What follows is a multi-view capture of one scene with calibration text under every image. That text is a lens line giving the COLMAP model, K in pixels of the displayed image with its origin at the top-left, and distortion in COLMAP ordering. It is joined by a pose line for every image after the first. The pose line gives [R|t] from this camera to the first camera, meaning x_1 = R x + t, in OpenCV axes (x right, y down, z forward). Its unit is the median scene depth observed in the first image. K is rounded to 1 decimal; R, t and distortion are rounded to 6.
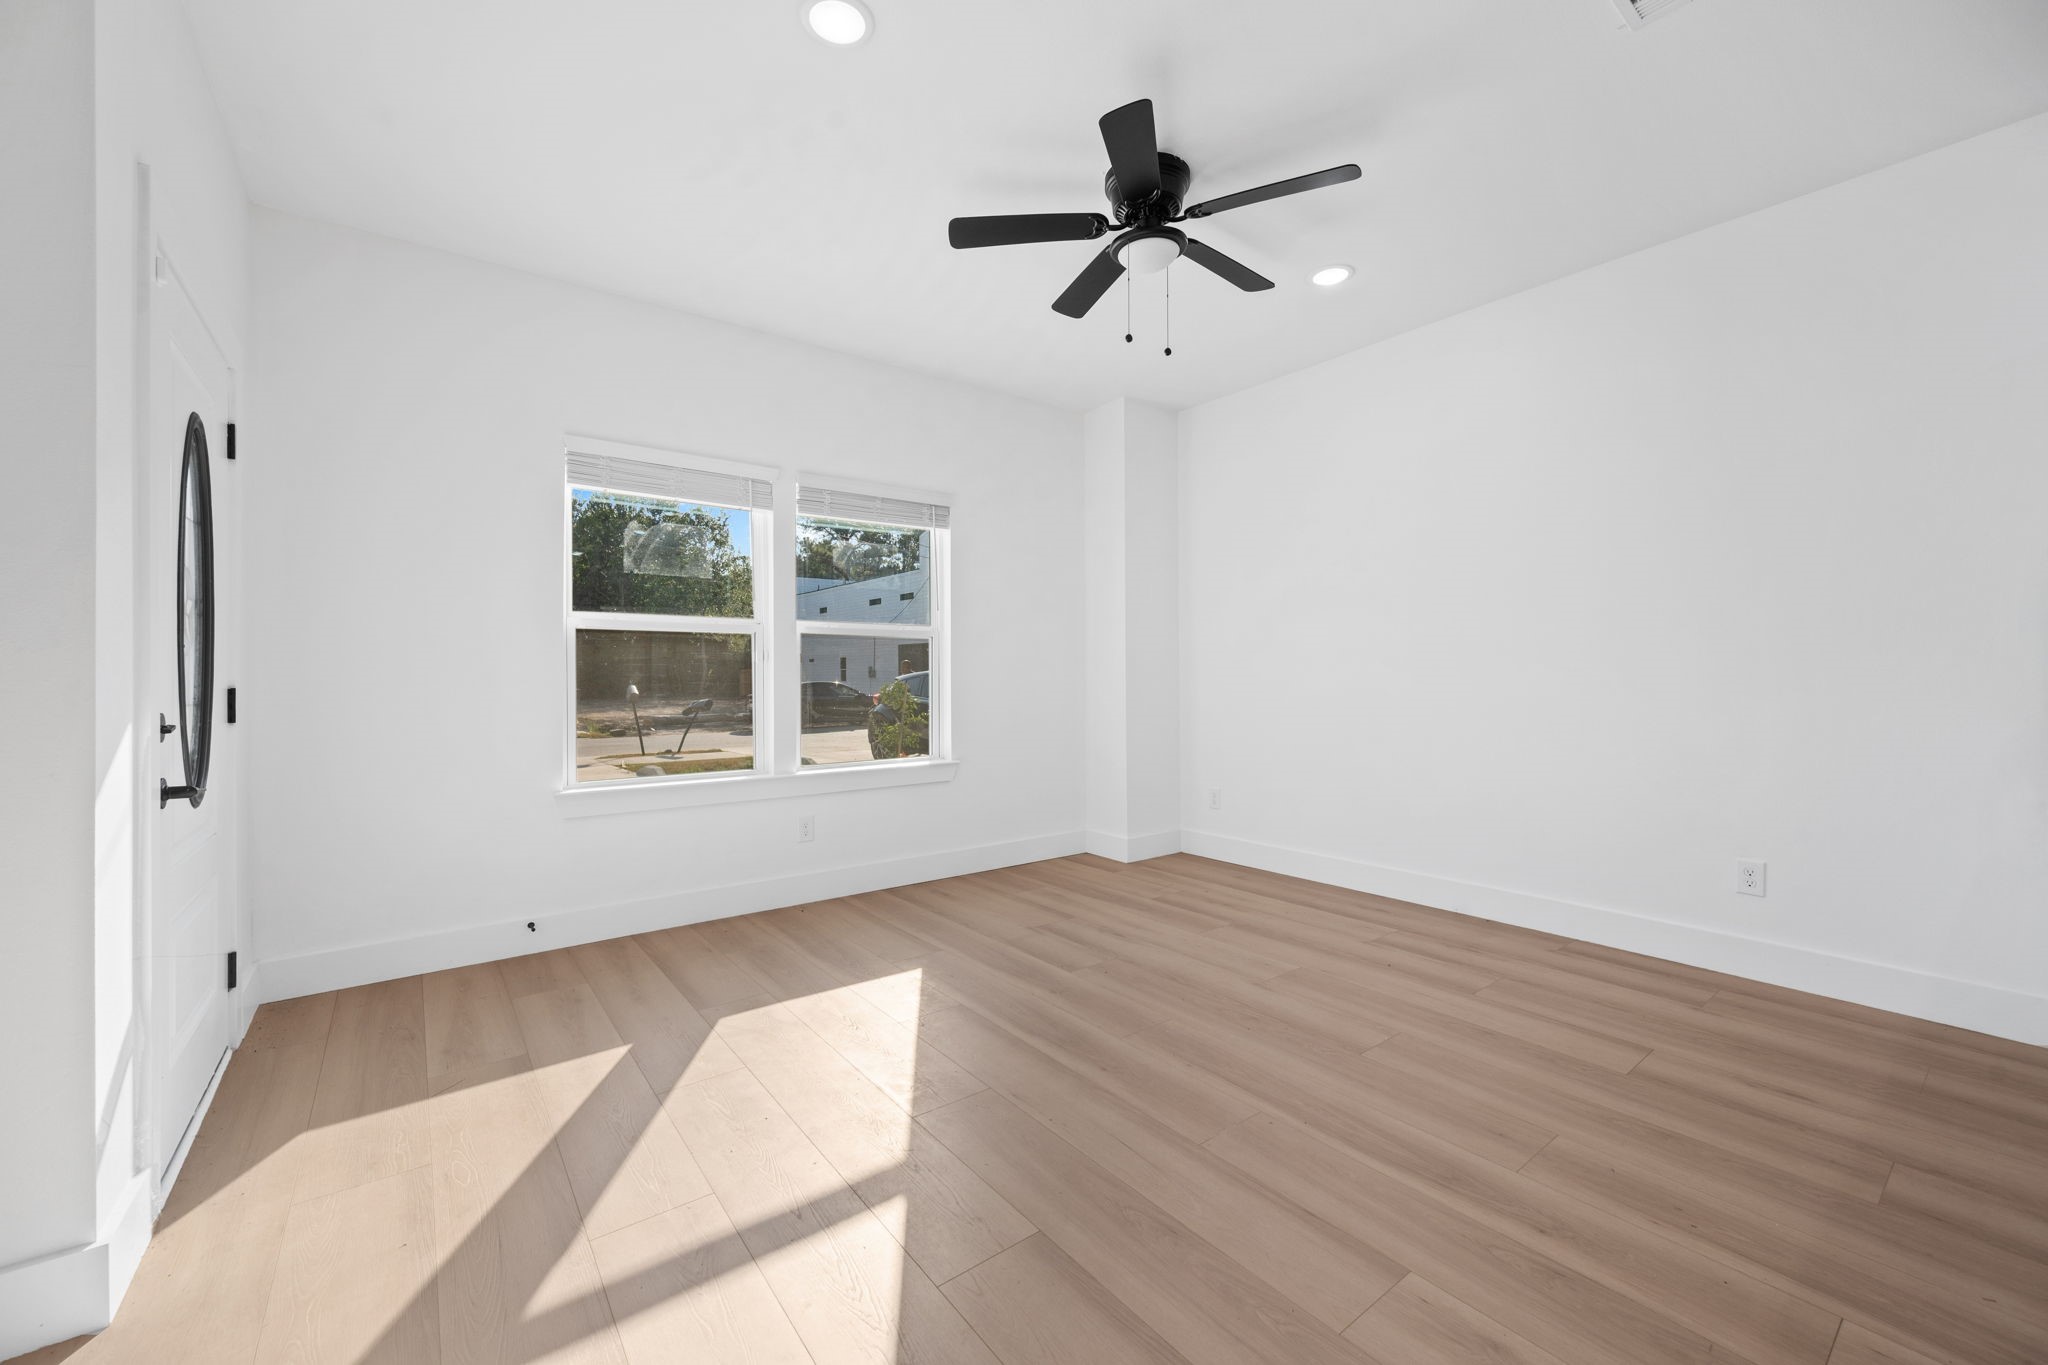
lens RADIAL K [[806.1, 0, 1026.2], [0, 806.1, 676.8], [0, 0, 1]] dist [-0.000256, -0.000116]
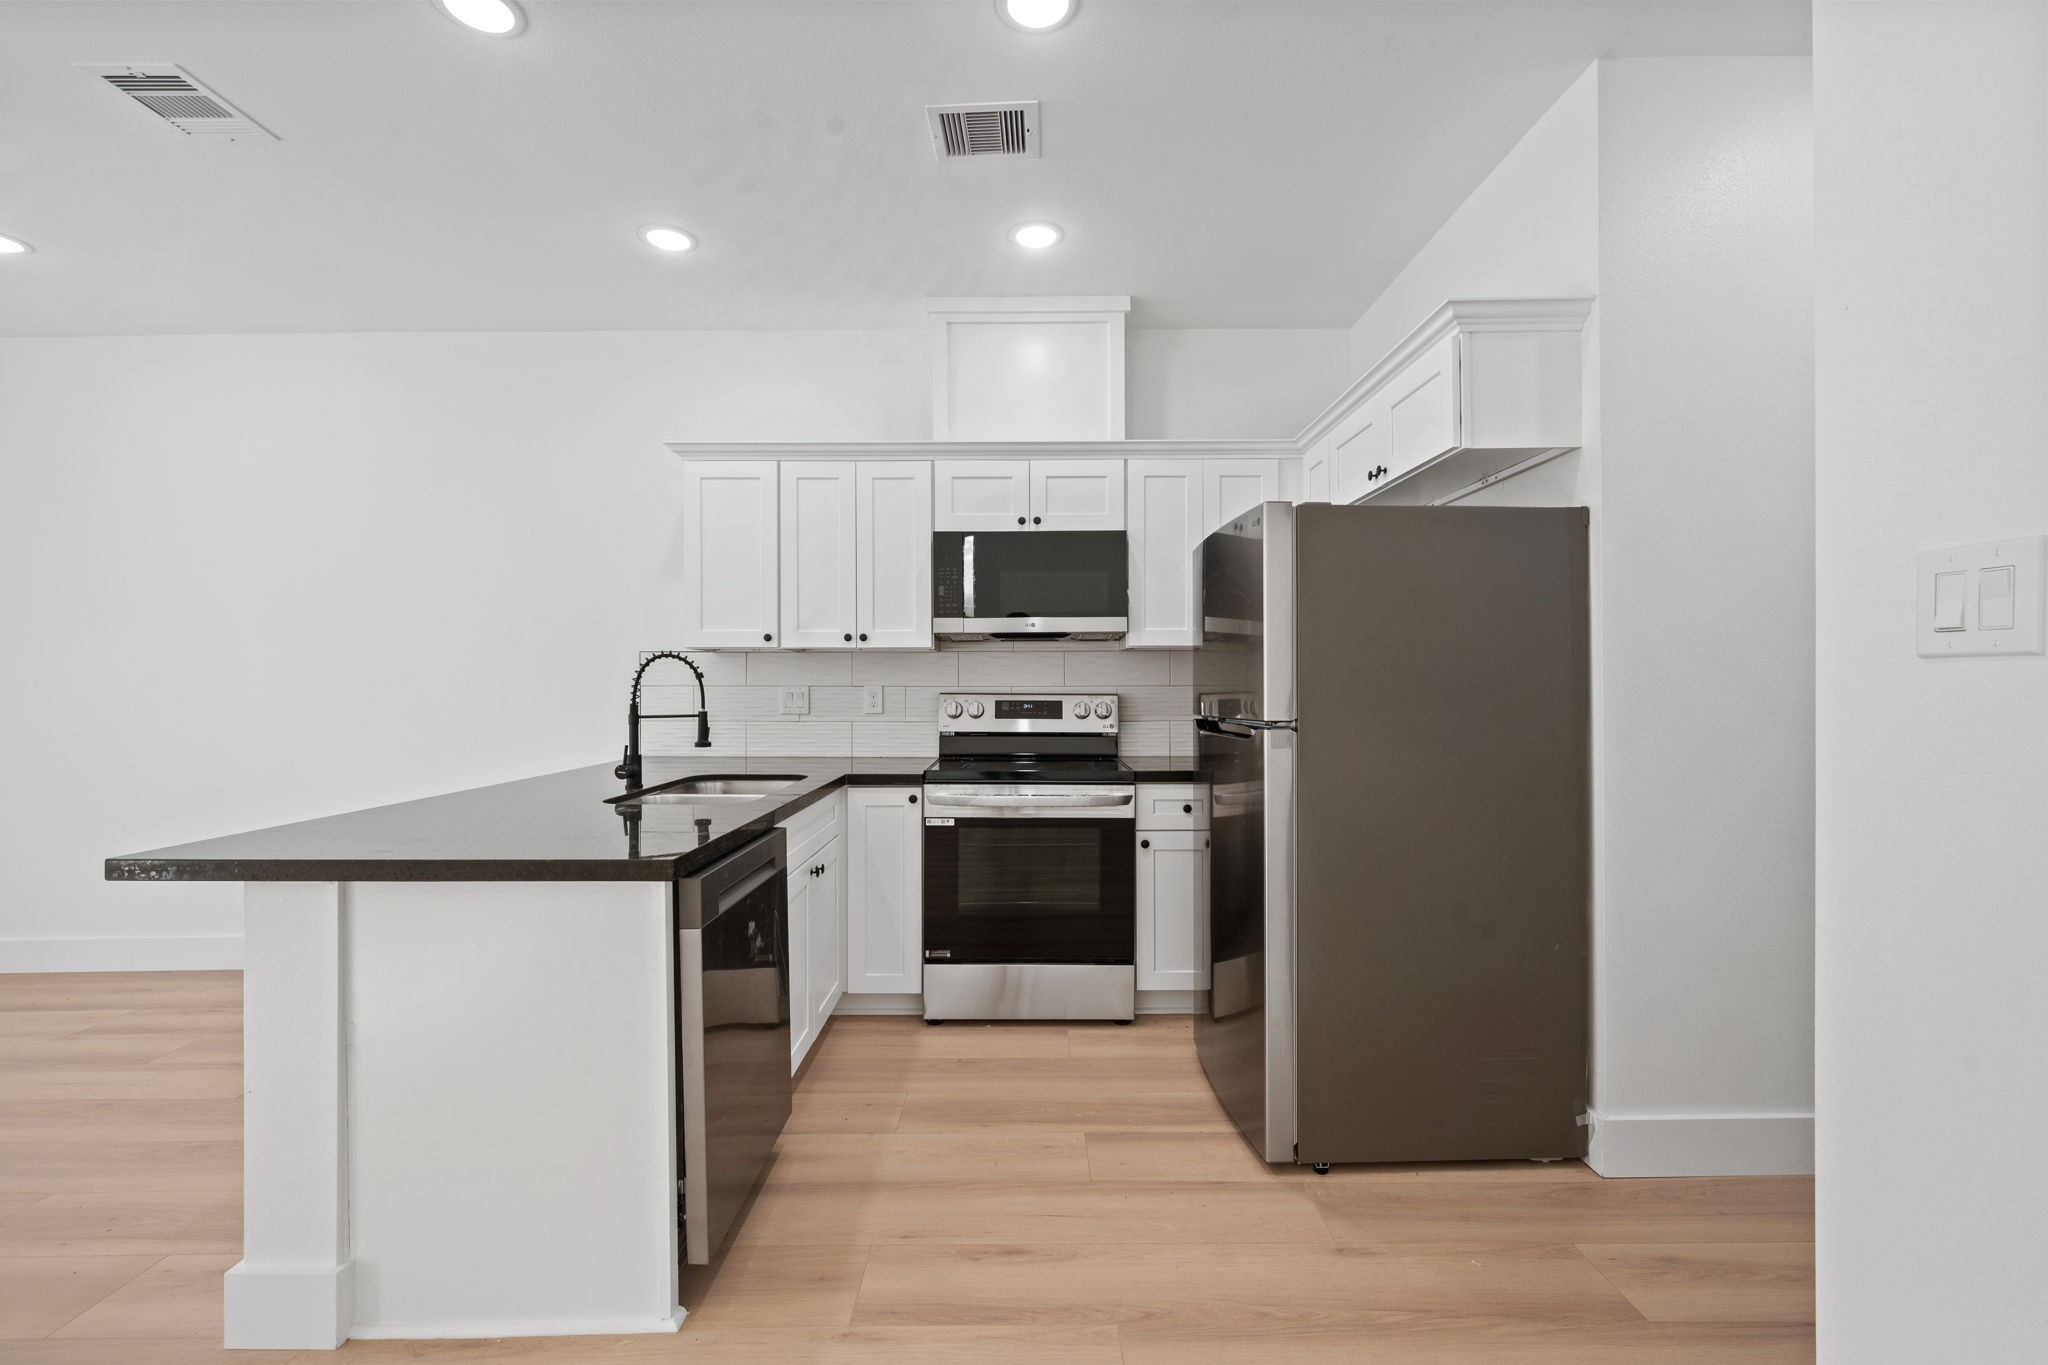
lens RADIAL K [[868.3, 0, 1027.5], [0, 868.3, 686.9], [0, 0, 1]] dist [0.001802, 0.000270]
pose [[0.608515, -0.007071, 0.793511, 0.279568], [0.007018, 0.999969, 0.003529, -0.034375], [-0.793511, 0.003422, 0.608546, -0.336557]]
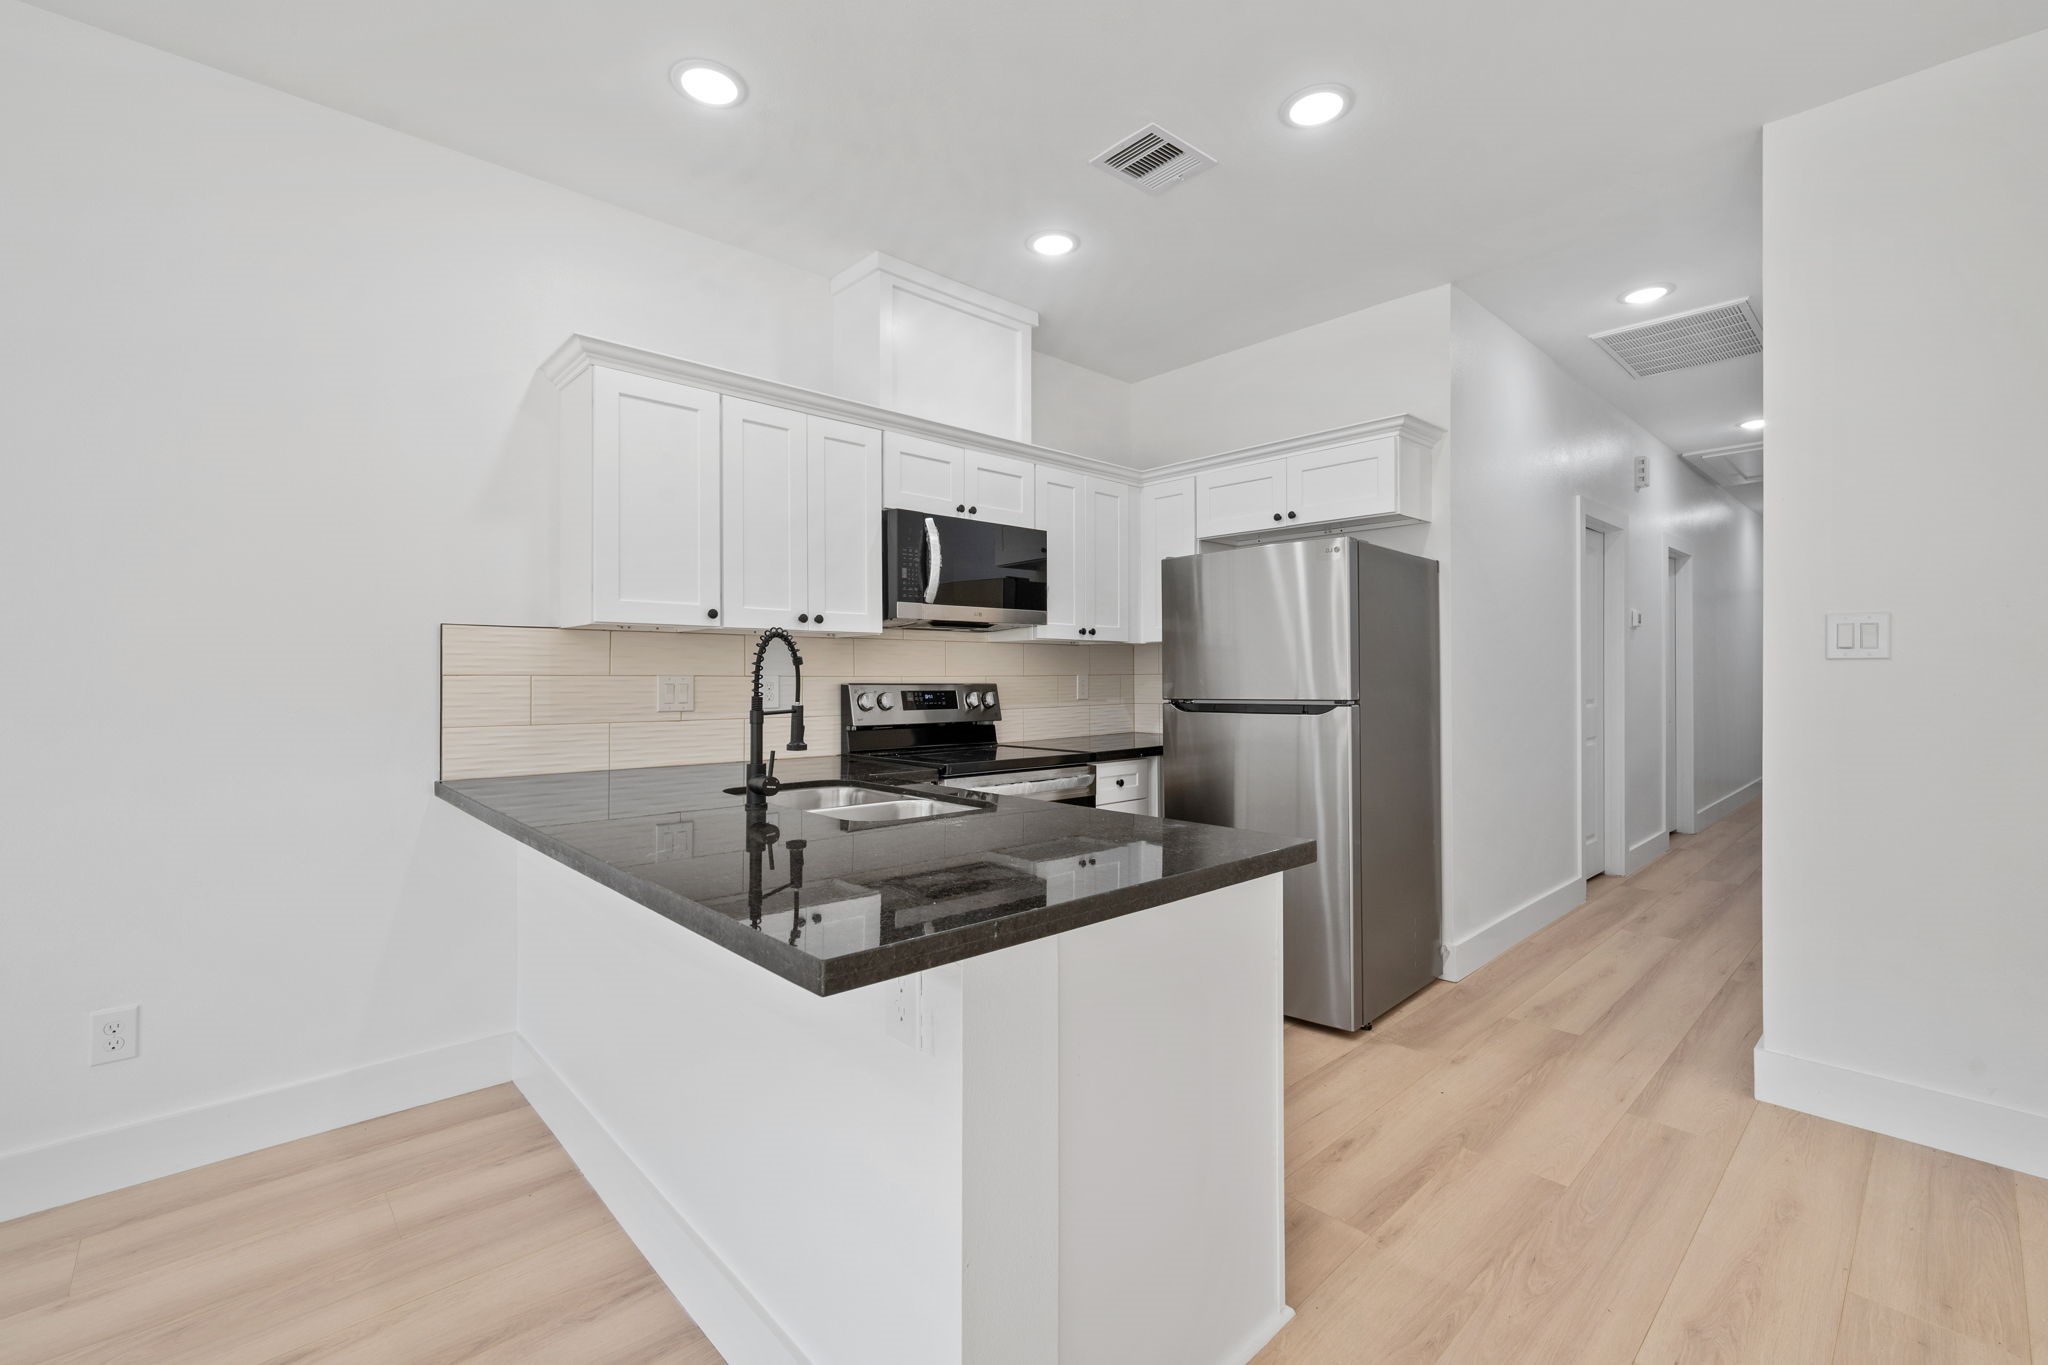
lens RADIAL K [[877.4, 0, 1021.2], [0, 877.4, 672.2], [0, 0, 1]] dist [0.000590, 0.000248]
pose [[-0.094701, 0.002966, 0.995501, 0.086739], [0.005832, 0.999980, -0.002424, -0.033132], [-0.995489, 0.005576, -0.094717, 0.254453]]
